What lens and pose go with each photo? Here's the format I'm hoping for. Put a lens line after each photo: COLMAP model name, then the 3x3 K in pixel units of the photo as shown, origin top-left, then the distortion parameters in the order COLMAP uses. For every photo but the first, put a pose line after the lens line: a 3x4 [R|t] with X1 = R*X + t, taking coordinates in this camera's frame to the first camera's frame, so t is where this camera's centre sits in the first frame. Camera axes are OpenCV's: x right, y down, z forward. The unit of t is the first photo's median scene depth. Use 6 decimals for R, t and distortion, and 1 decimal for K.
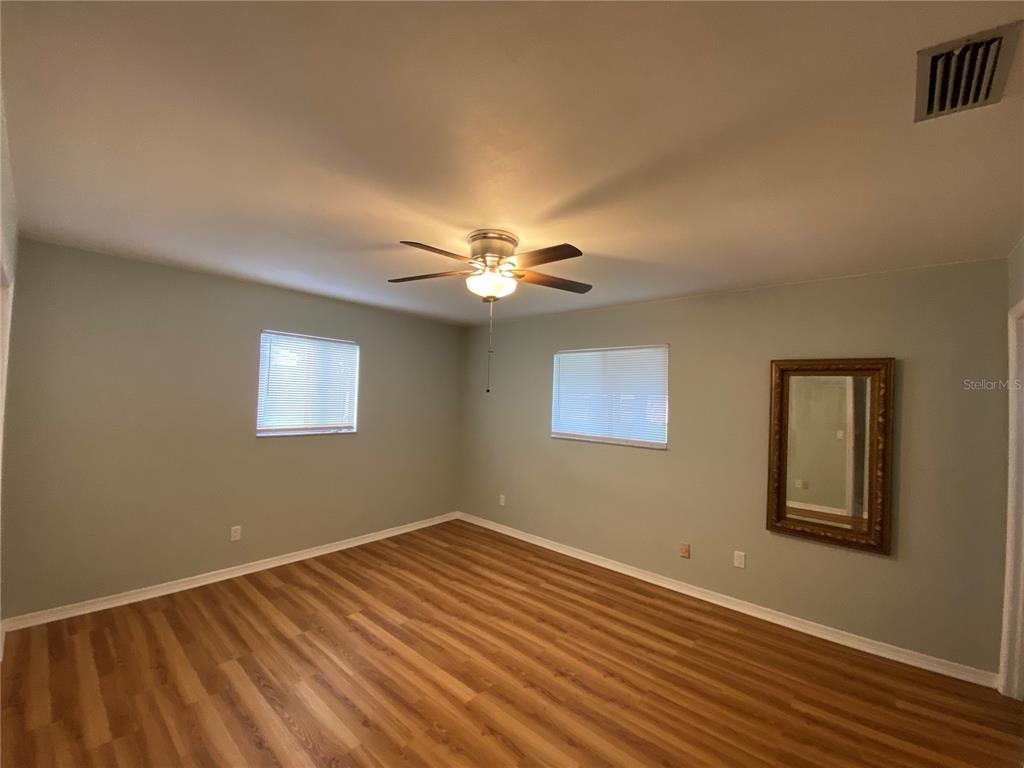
lens RADIAL K [[440.6, 0, 512.0], [0, 440.6, 384.0], [0, 0, 1]] dist [0.000004, -0.000015]
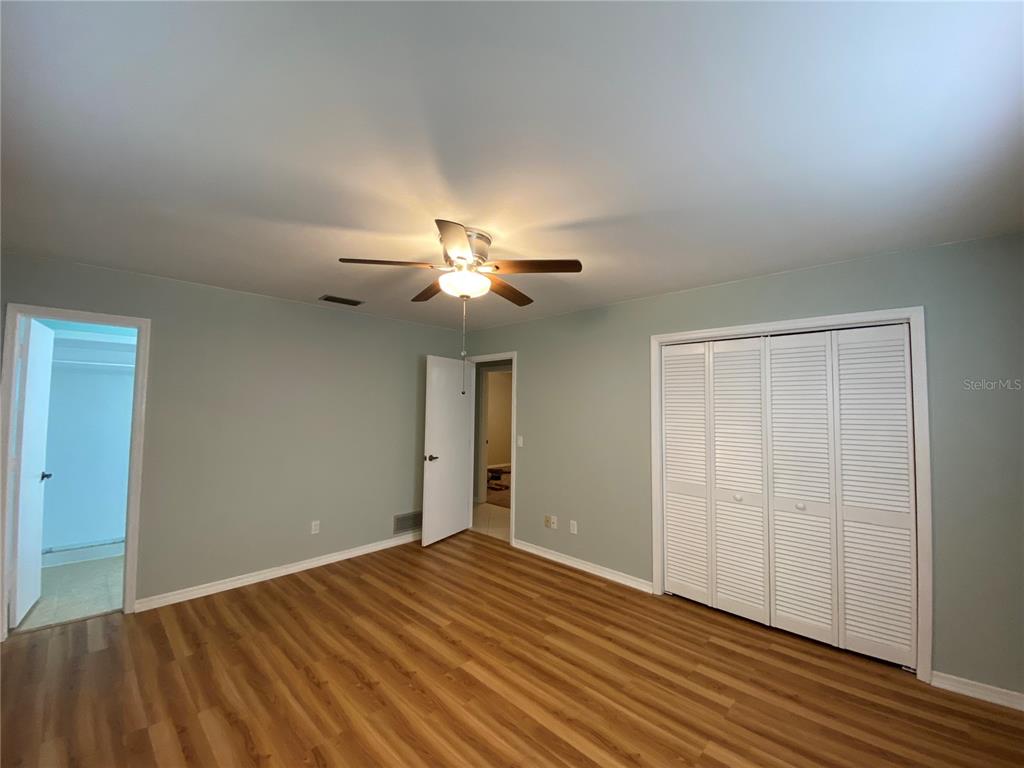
lens RADIAL K [[405.5, 0, 512.0], [0, 405.5, 384.0], [0, 0, 1]] dist [-0.000780, -0.000124]
pose [[-0.998272, -0.044119, 0.038813, -0.205783], [-0.047226, 0.995417, -0.083151, 0.068232], [-0.034967, -0.084840, -0.995781, 1.979642]]
